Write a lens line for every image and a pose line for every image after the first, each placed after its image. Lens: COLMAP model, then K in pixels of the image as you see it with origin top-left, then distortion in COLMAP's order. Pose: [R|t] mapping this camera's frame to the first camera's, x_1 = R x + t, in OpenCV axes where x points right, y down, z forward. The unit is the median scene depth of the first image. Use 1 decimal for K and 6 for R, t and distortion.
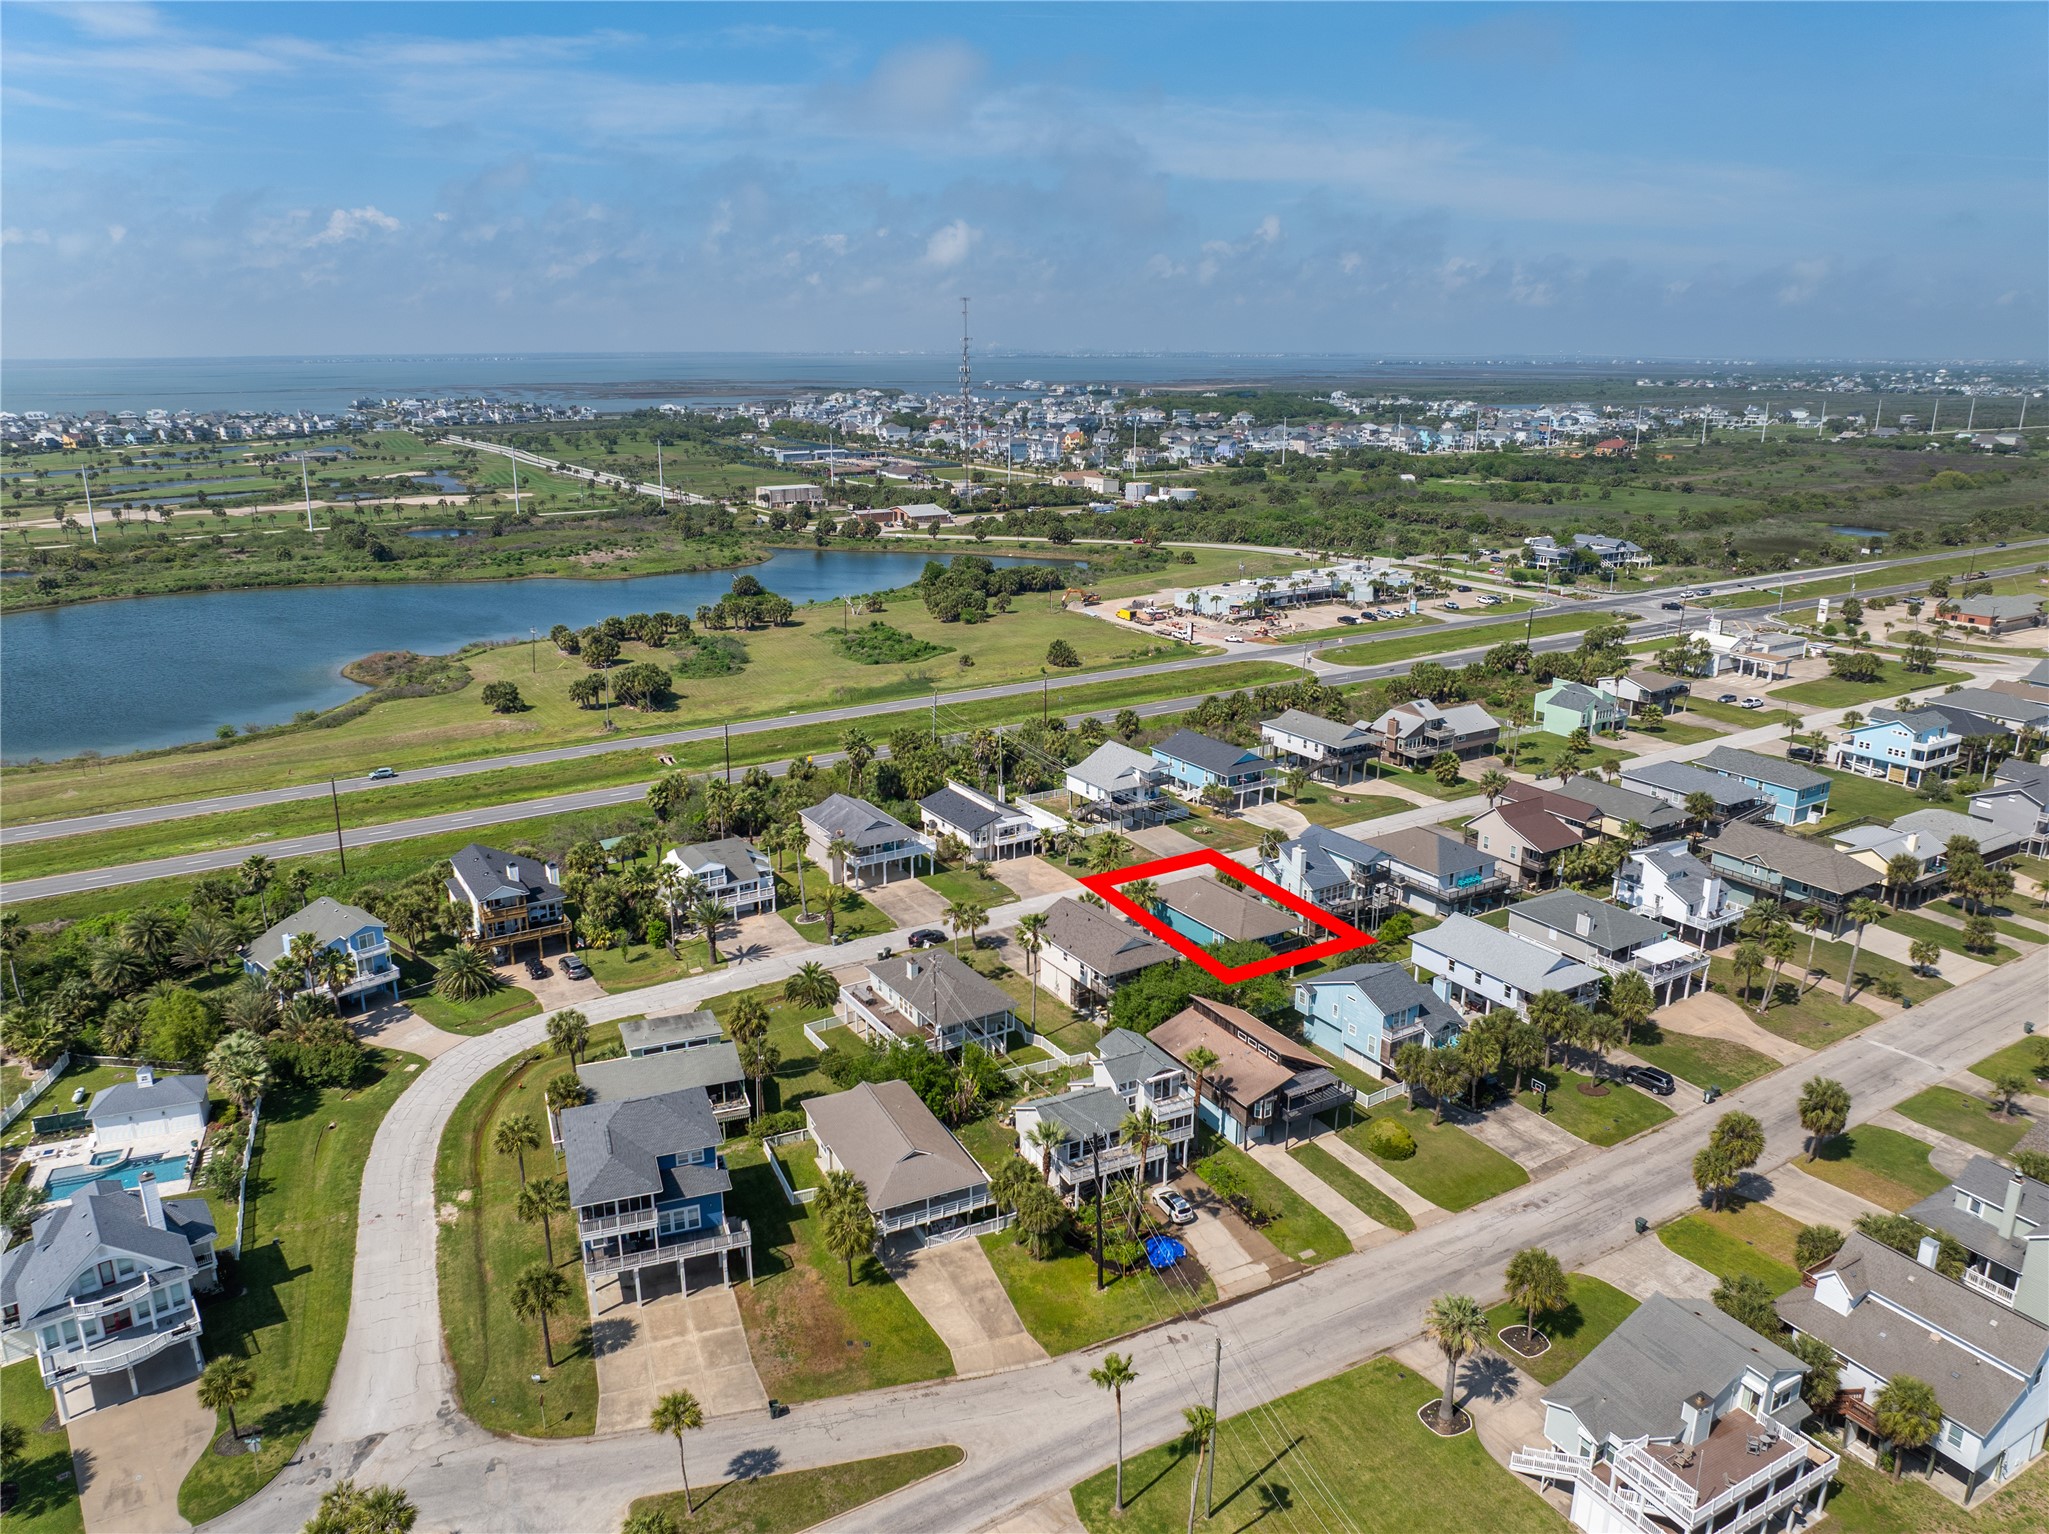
lens RADIAL K [[1403.1, 0, 1024.5], [0, 1403.1, 767.0], [0, 0, 1]] dist [-0.024539, -0.004211]
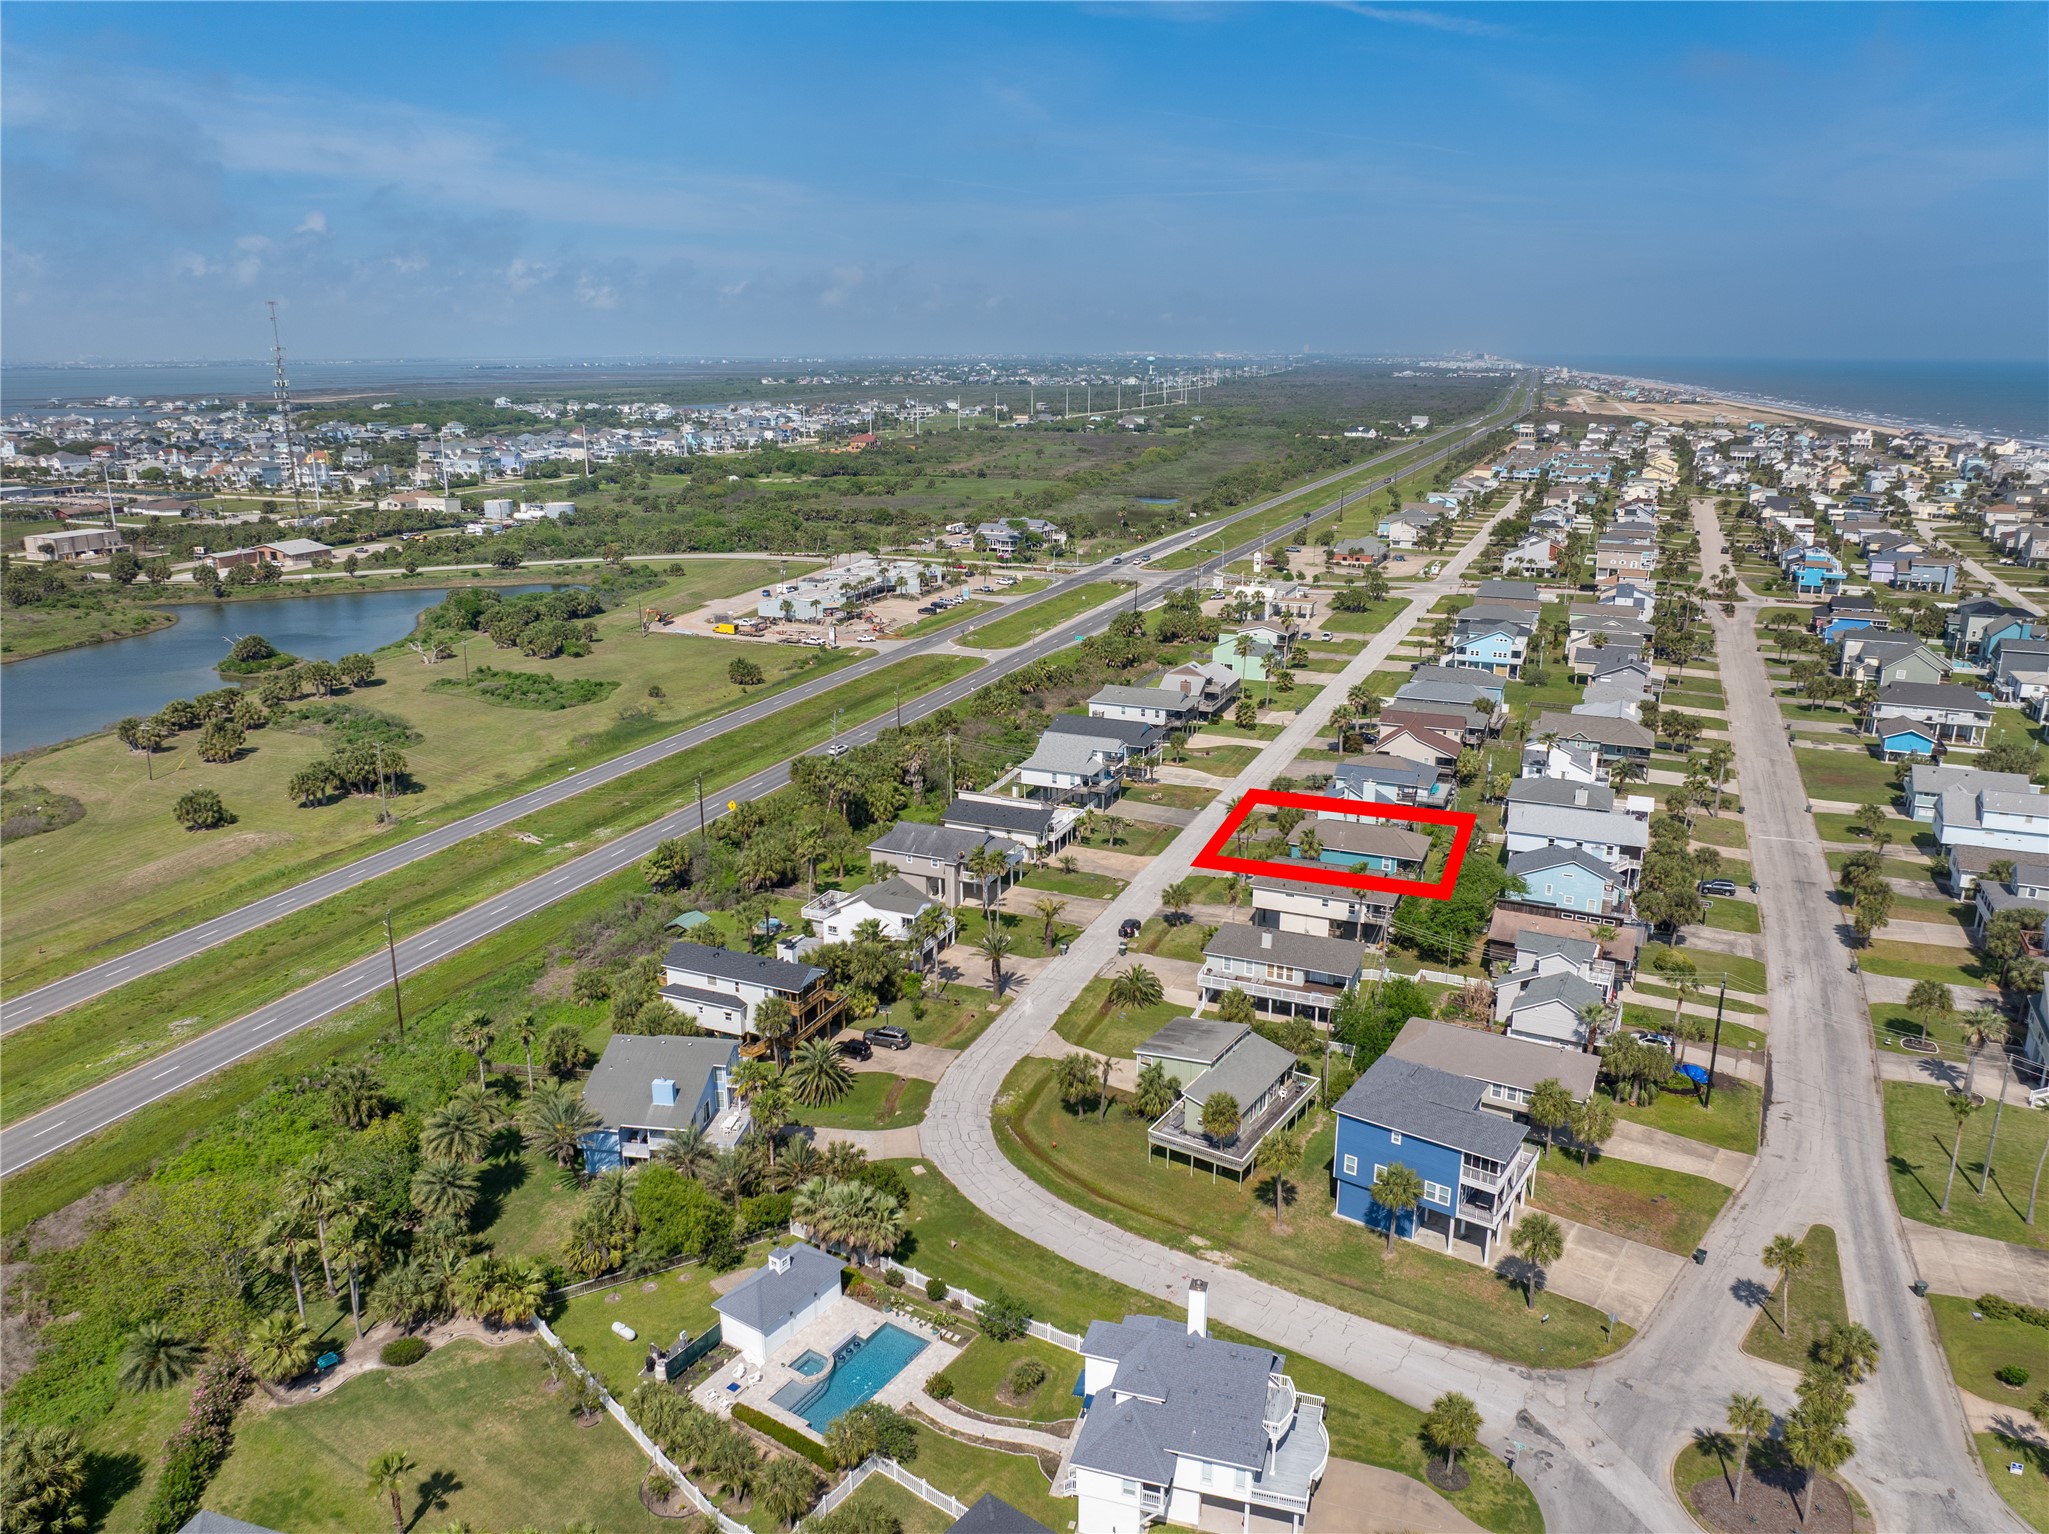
lens RADIAL K [[1425.4, 0, 1024.5], [0, 1425.4, 767.0], [0, 0, 1]] dist [-0.038233, 0.000083]
pose [[0.823741, -0.161754, 0.543402, -0.488374], [0.164695, 0.985378, 0.043656, -0.038093], [-0.542518, 0.053534, 0.838337, 0.114204]]
